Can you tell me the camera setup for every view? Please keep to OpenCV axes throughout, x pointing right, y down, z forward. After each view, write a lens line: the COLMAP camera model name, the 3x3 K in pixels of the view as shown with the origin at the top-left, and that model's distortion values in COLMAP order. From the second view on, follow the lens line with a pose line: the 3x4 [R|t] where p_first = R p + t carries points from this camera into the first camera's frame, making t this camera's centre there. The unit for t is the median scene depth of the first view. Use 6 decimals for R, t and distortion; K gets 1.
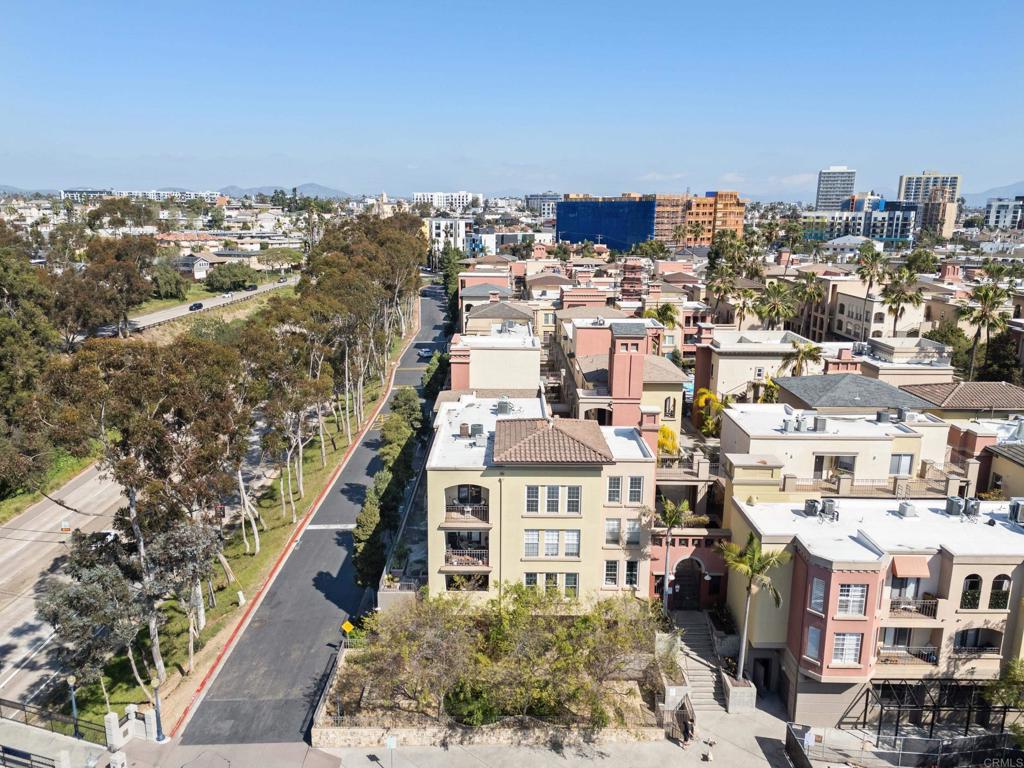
lens RADIAL K [[745.3, 0, 517.8], [0, 745.3, 384.3], [0, 0, 1]] dist [0.052478, -0.017366]
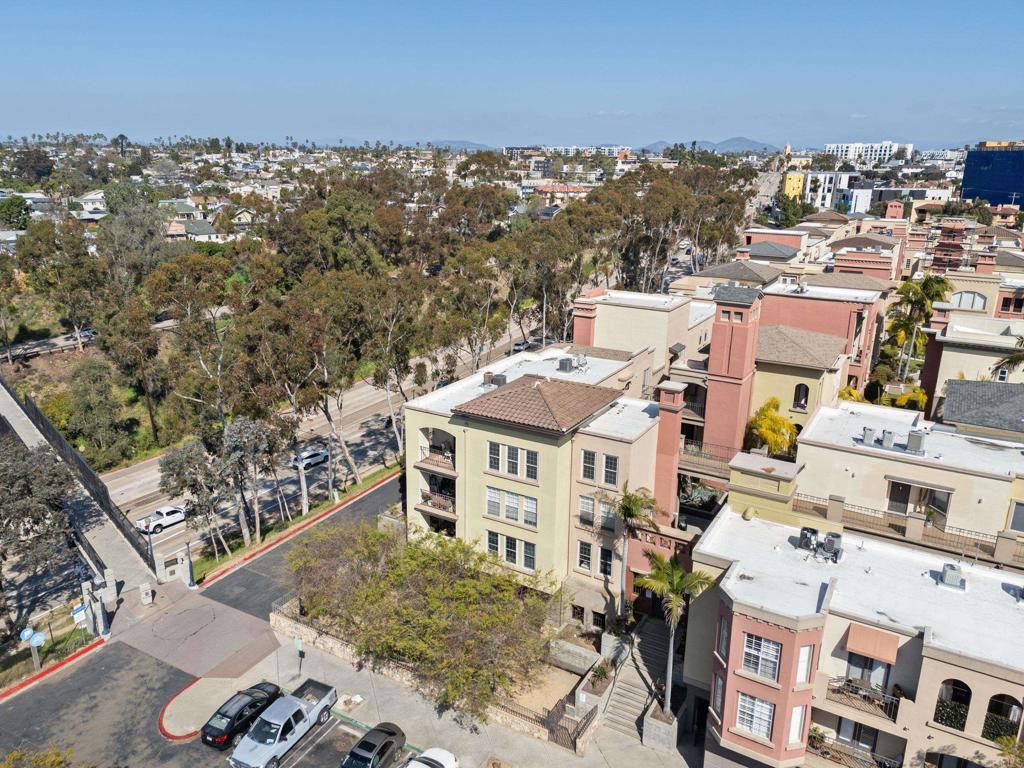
lens RADIAL K [[745.3, 0, 515.1], [0, 745.3, 382.3], [0, 0, 1]] dist [0.052478, -0.017366]
pose [[0.863168, 0.148060, -0.482721, 0.474957], [-0.121825, 0.988865, 0.085466, -0.023654], [0.490000, -0.014964, 0.871594, 0.178397]]
